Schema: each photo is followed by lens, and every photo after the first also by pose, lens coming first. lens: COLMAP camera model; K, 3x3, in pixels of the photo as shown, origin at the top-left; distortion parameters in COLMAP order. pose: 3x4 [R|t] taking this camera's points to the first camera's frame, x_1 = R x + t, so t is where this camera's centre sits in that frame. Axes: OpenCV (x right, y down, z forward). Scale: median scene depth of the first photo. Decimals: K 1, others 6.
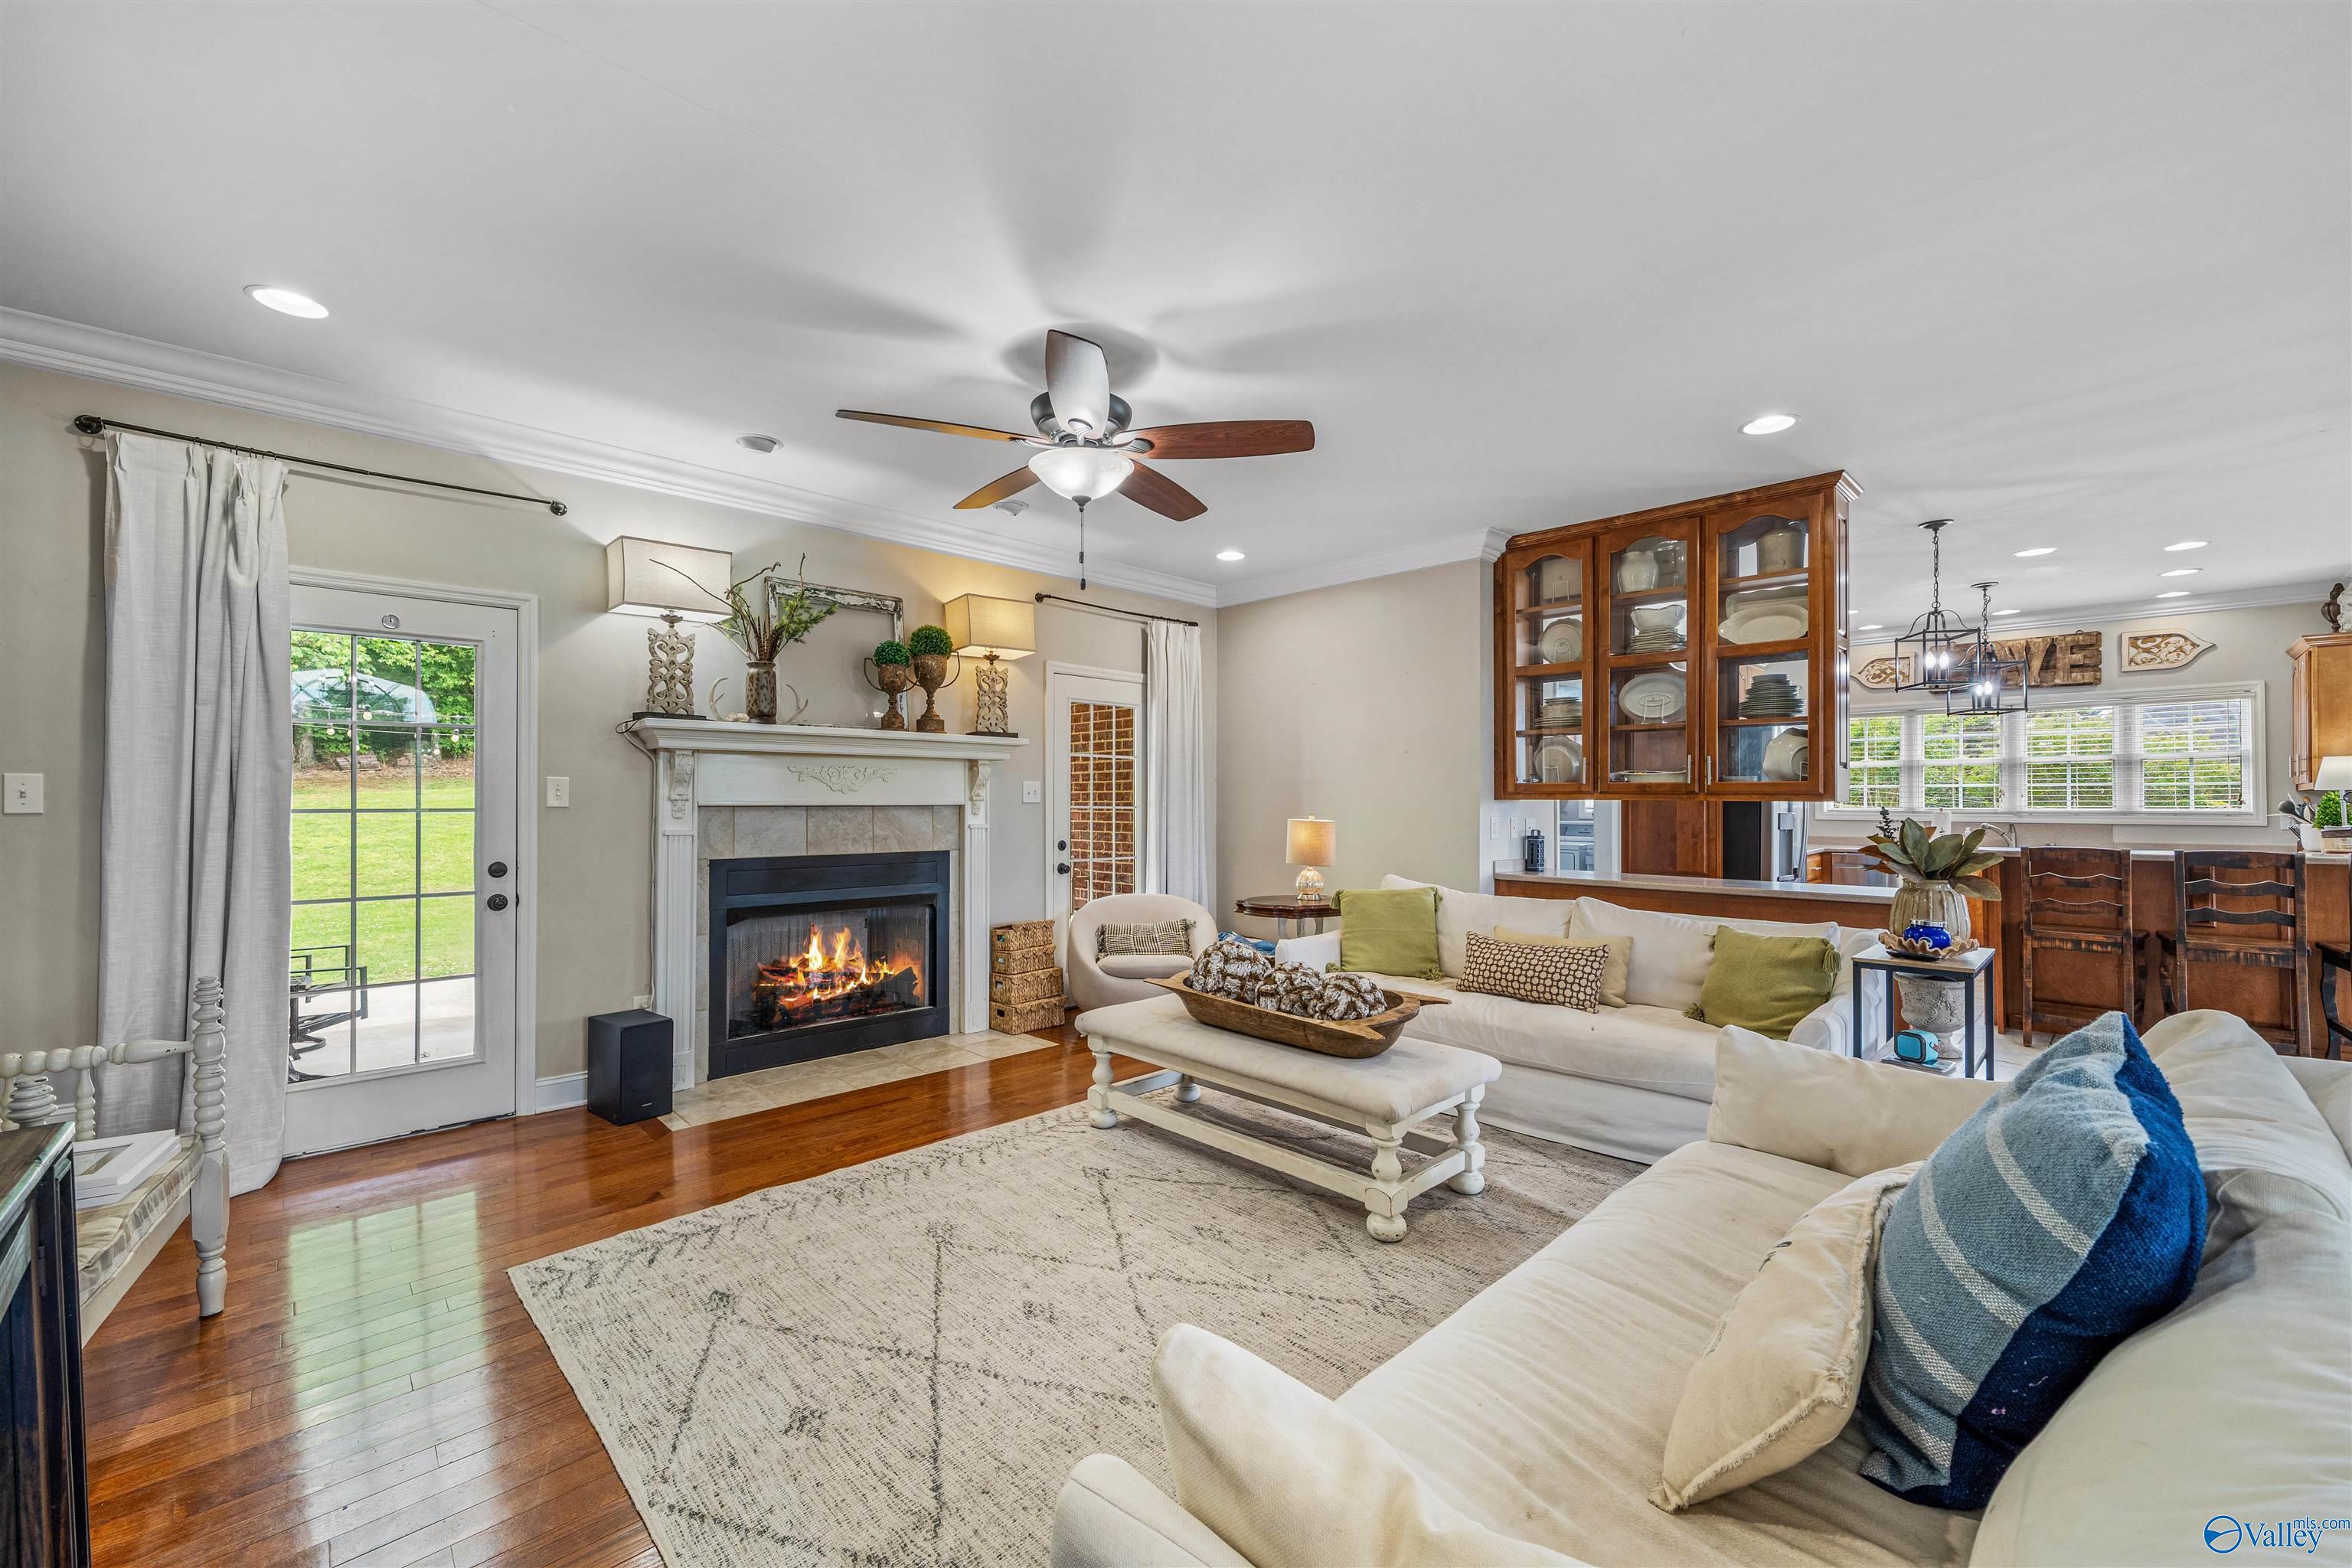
lens RADIAL K [[935.8, 0, 1170.6], [0, 935.8, 793.3], [0, 0, 1]] dist [-0.004253, 0.000104]
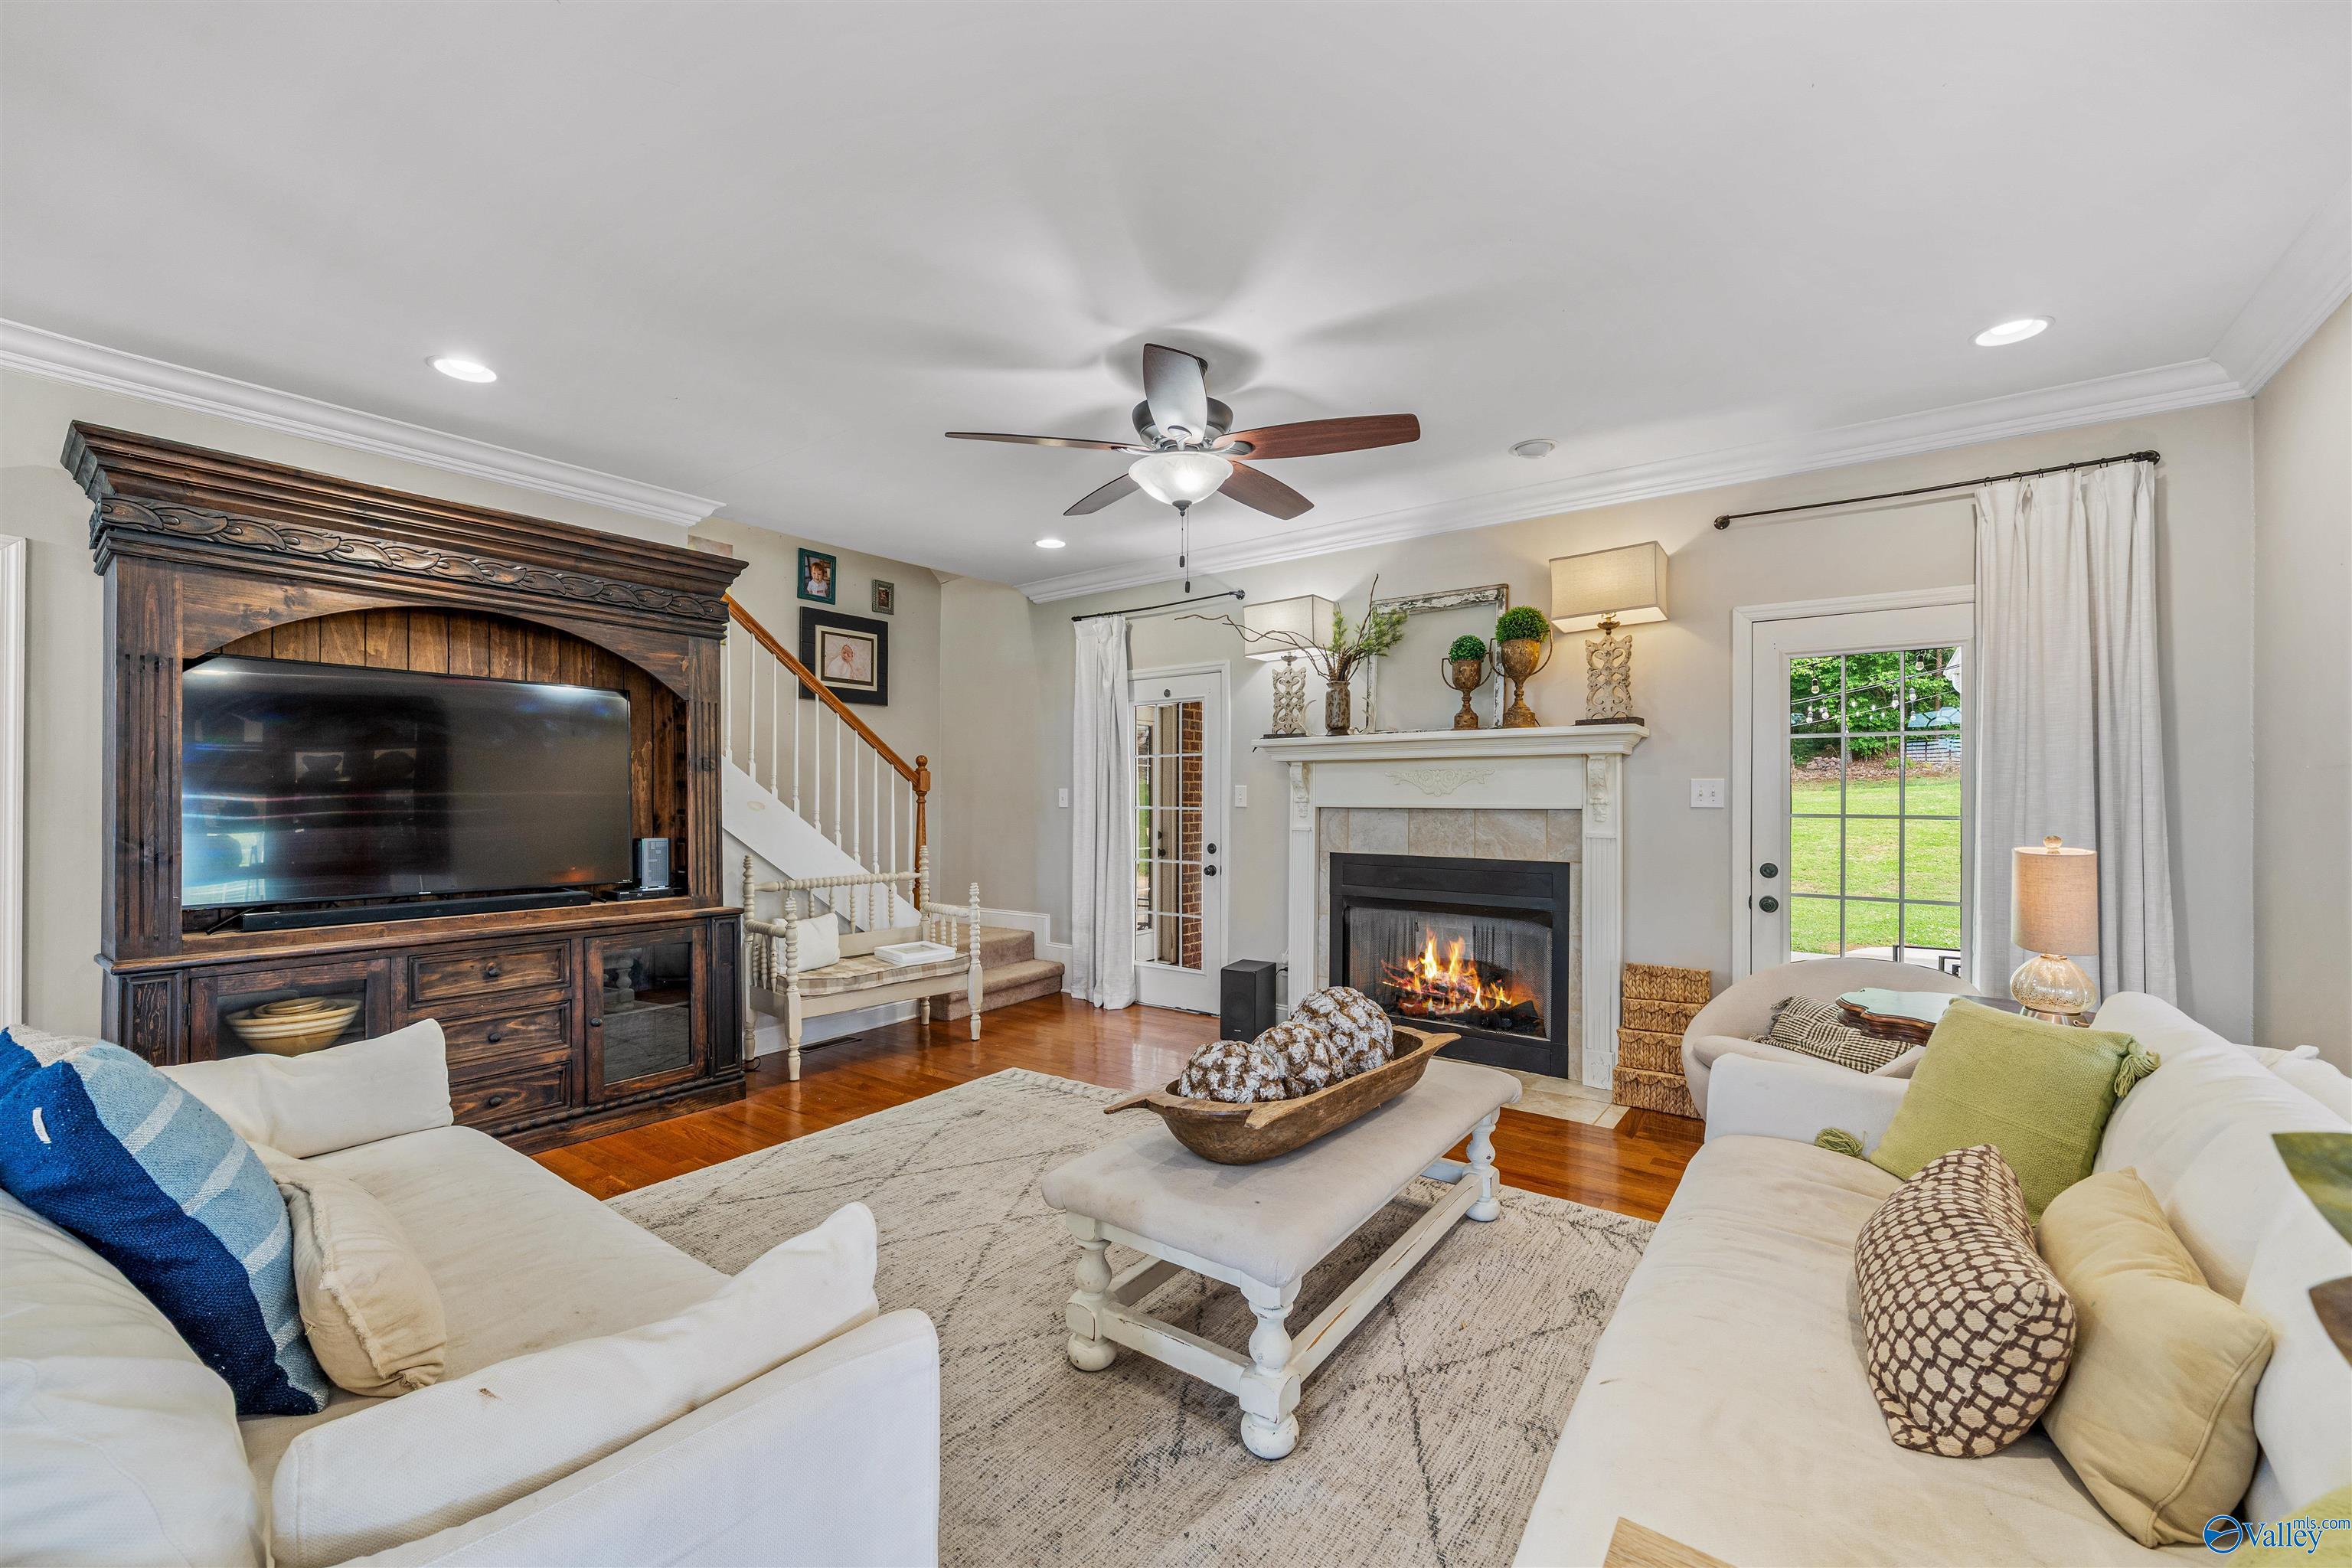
lens RADIAL K [[935.8, 0, 1163.8], [0, 935.8, 791.8], [0, 0, 1]] dist [-0.004253, 0.000104]
pose [[0.164080, -0.009772, -0.986399, 0.582776], [0.003081, 0.999951, -0.009393, 0.003880], [0.986442, -0.001497, 0.164102, 0.533928]]
